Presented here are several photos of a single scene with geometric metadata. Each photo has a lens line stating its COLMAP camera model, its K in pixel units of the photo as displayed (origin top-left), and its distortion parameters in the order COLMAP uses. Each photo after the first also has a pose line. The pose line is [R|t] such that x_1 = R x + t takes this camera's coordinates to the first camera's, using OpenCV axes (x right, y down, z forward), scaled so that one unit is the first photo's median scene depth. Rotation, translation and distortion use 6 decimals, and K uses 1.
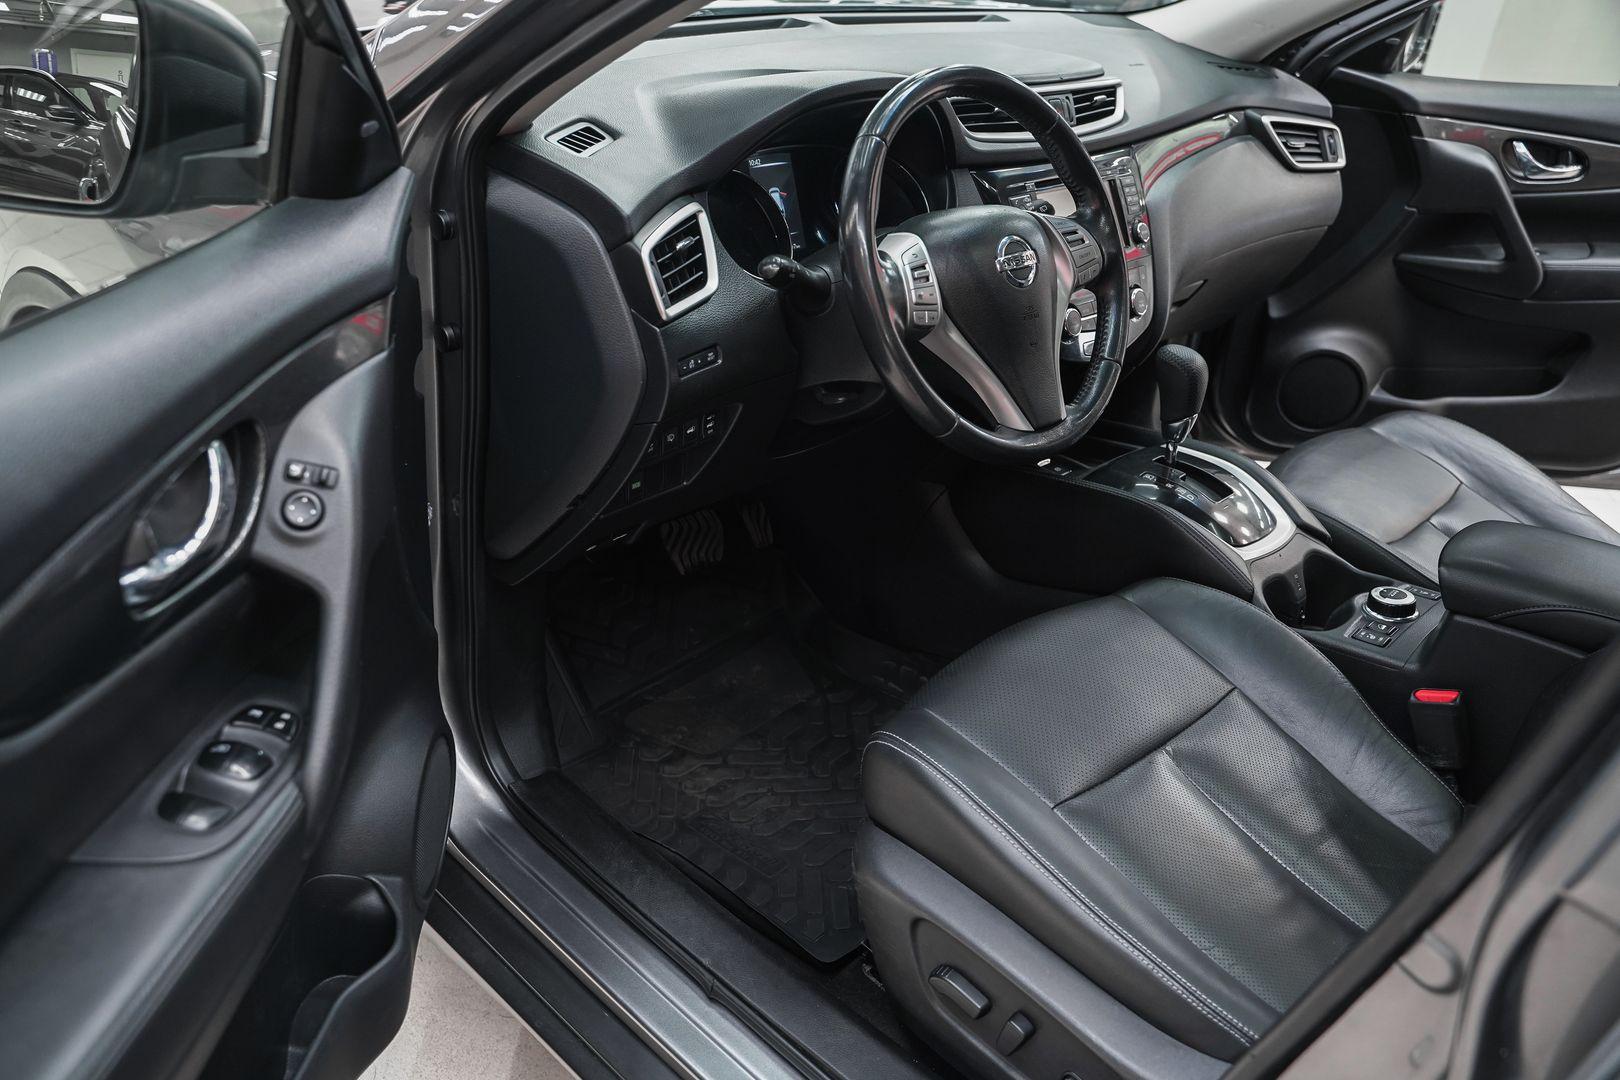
lens RADIAL K [[1303.0, 0, 811.4], [0, 1303.0, 551.5], [0, 0, 1]] dist [-0.117923, 0.079236]
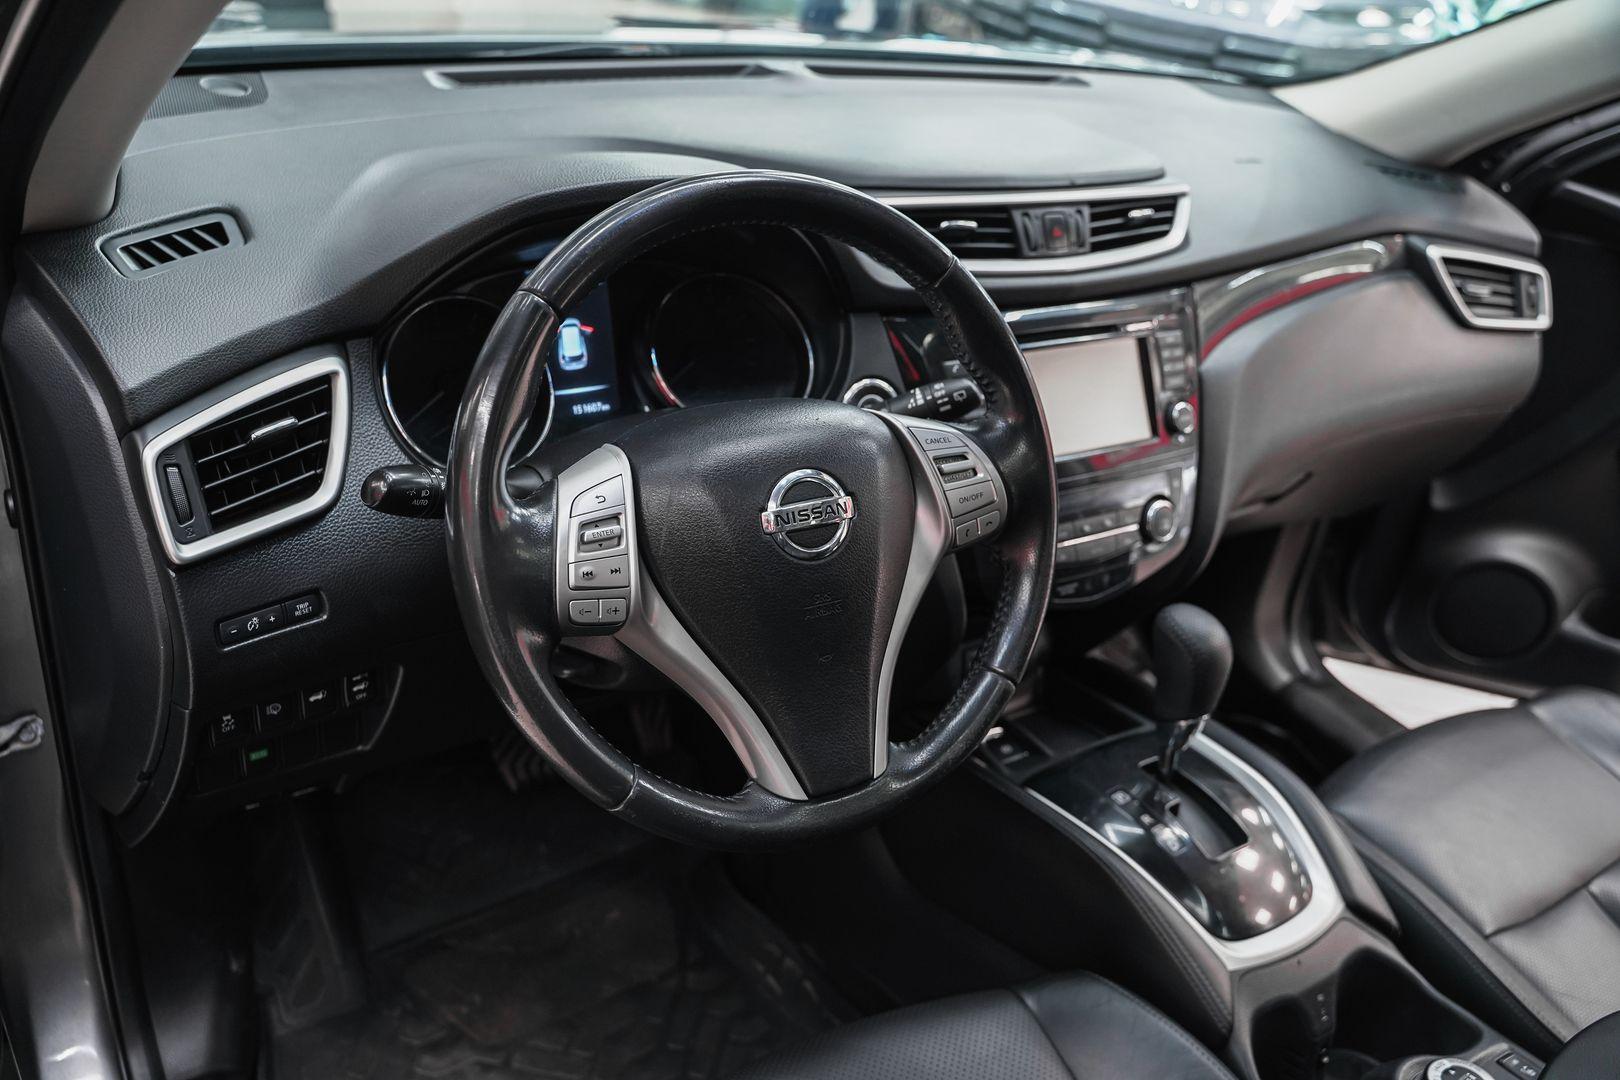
lens RADIAL K [[1303.0, 0, 812.5], [0, 1303.0, 547.6], [0, 0, 1]] dist [-0.117923, 0.079236]
pose [[0.976792, 0.131814, -0.168829, 0.186375], [-0.134955, 0.990825, -0.007216, -0.146221], [0.166329, 0.029833, 0.985619, 0.298314]]
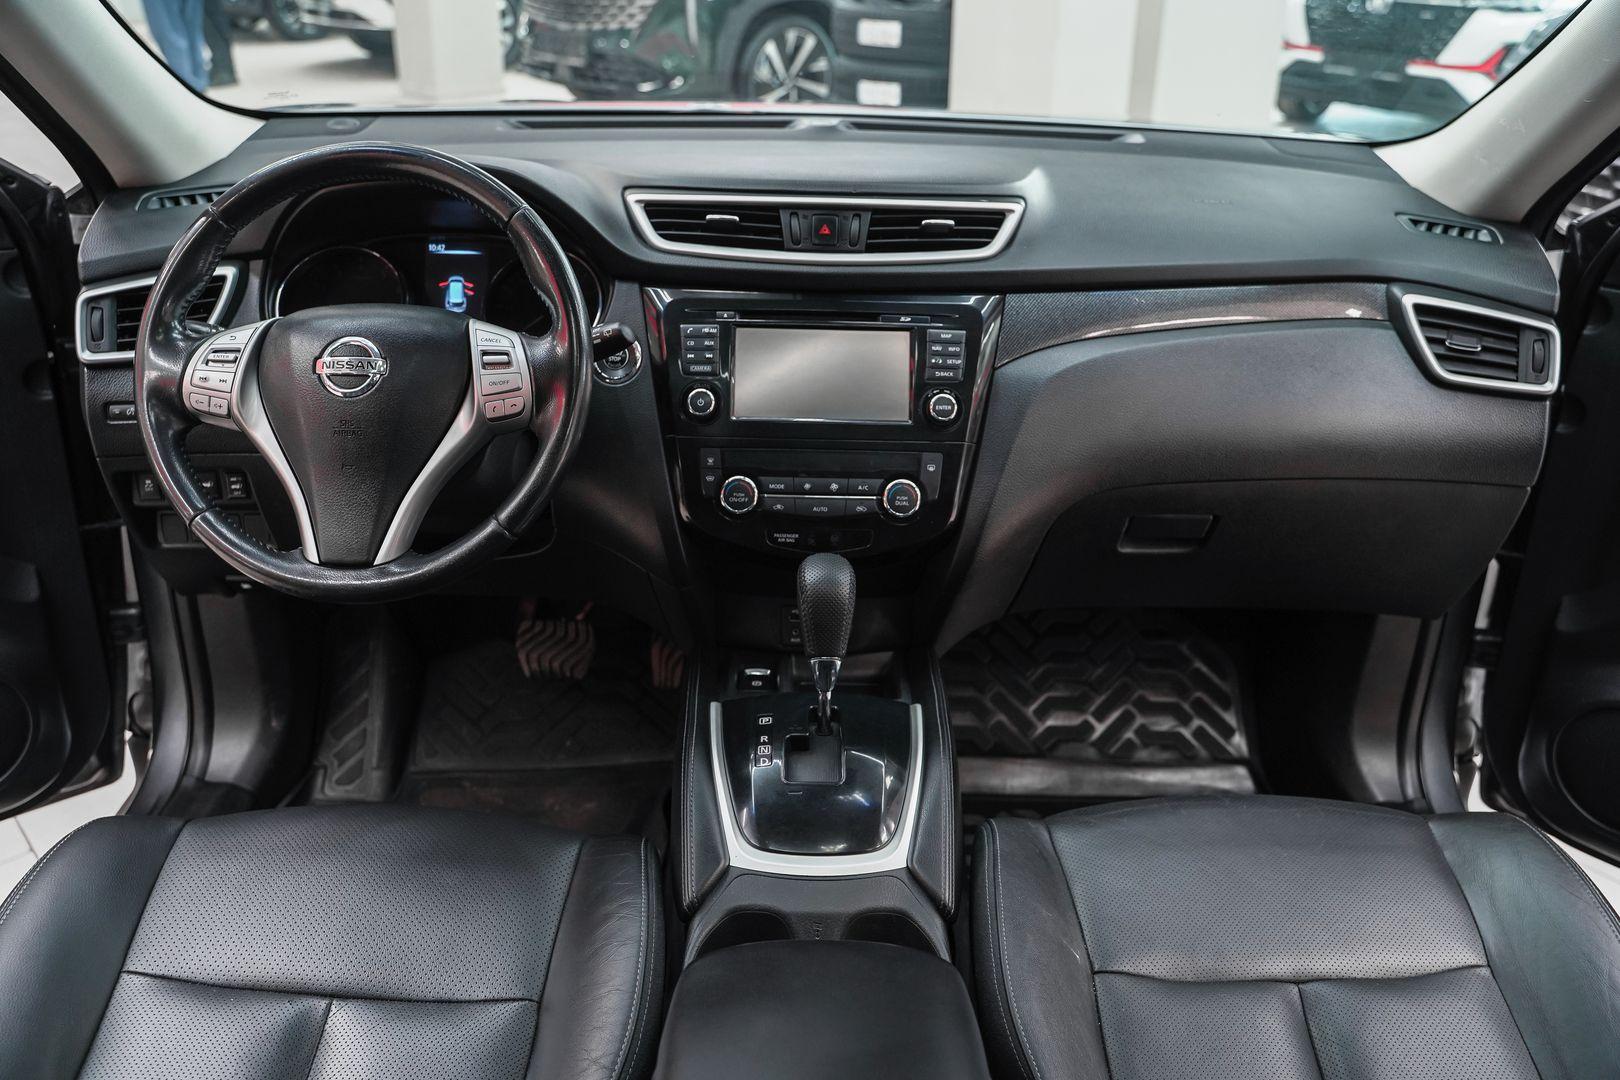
lens RADIAL K [[1303.0, 0, 810.1], [0, 1303.0, 538.3], [0, 0, 1]] dist [-0.117923, 0.079236]
pose [[0.712510, 0.238344, -0.659940, 0.682743], [-0.315642, 0.948876, 0.001911, -0.152607], [0.626658, 0.206943, 0.751315, 0.411321]]
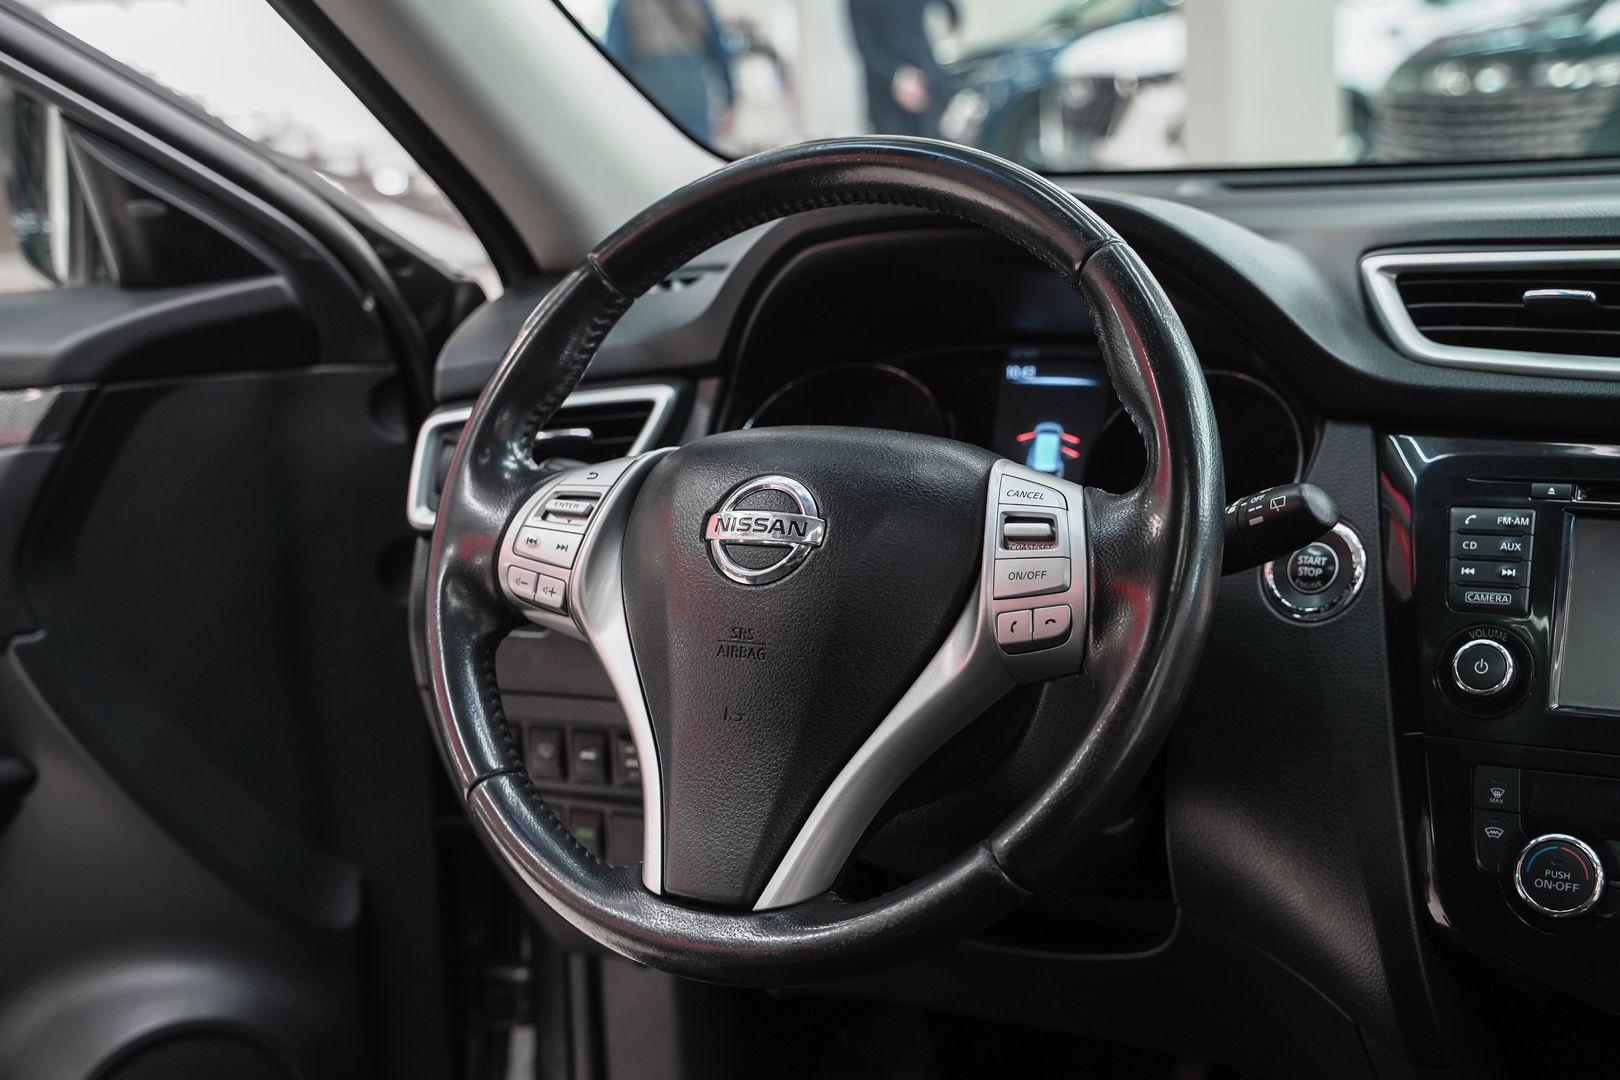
lens RADIAL K [[2026.2, 0, 766.4], [0, 2026.2, 506.2], [0, 0, 1]] dist [0.028672, 0.000000]
pose [[0.281952, 0.093591, -0.954853, 0.598625], [-0.406192, 0.913281, -0.030426, -0.150017], [0.869201, 0.396432, 0.295518, 0.559470]]
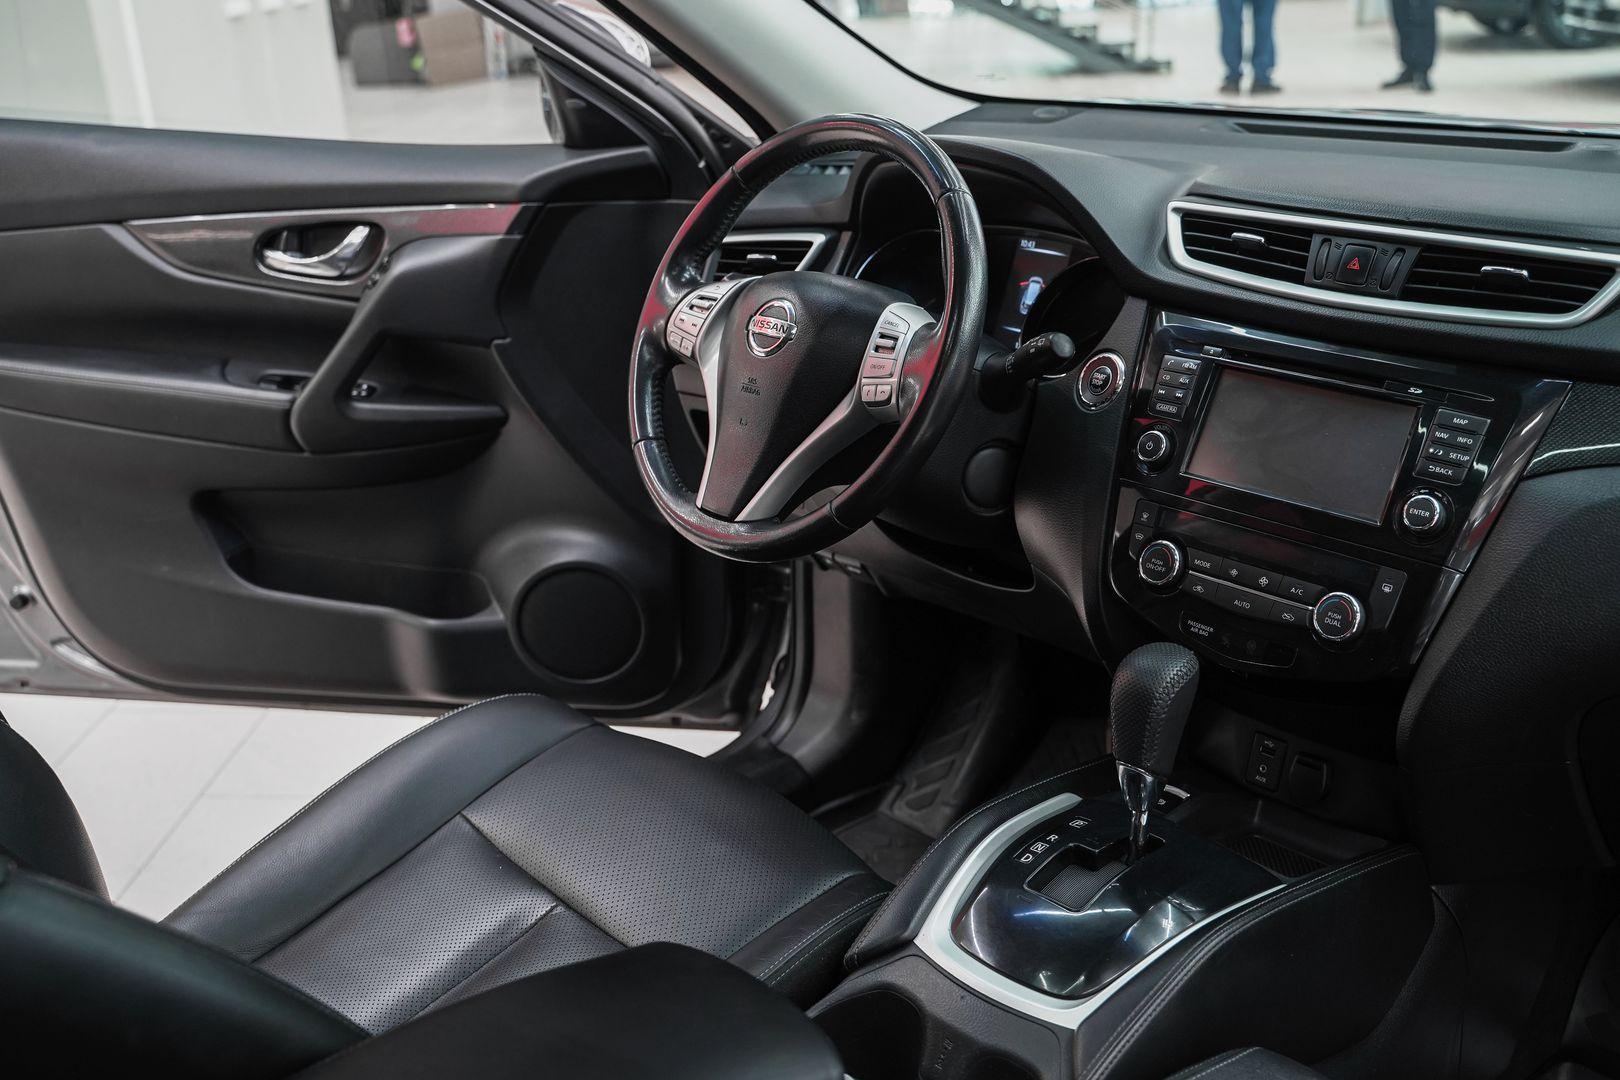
lens RADIAL K [[1626.5, 0, 811.7], [0, 1626.5, 537.9], [0, 0, 1]] dist [-0.038393, 0.000000]
pose [[-0.030635, 0.272848, -0.961569, 0.887106], [-0.475132, 0.842405, 0.254173, -0.281932], [0.879381, 0.464659, 0.103832, 0.694404]]
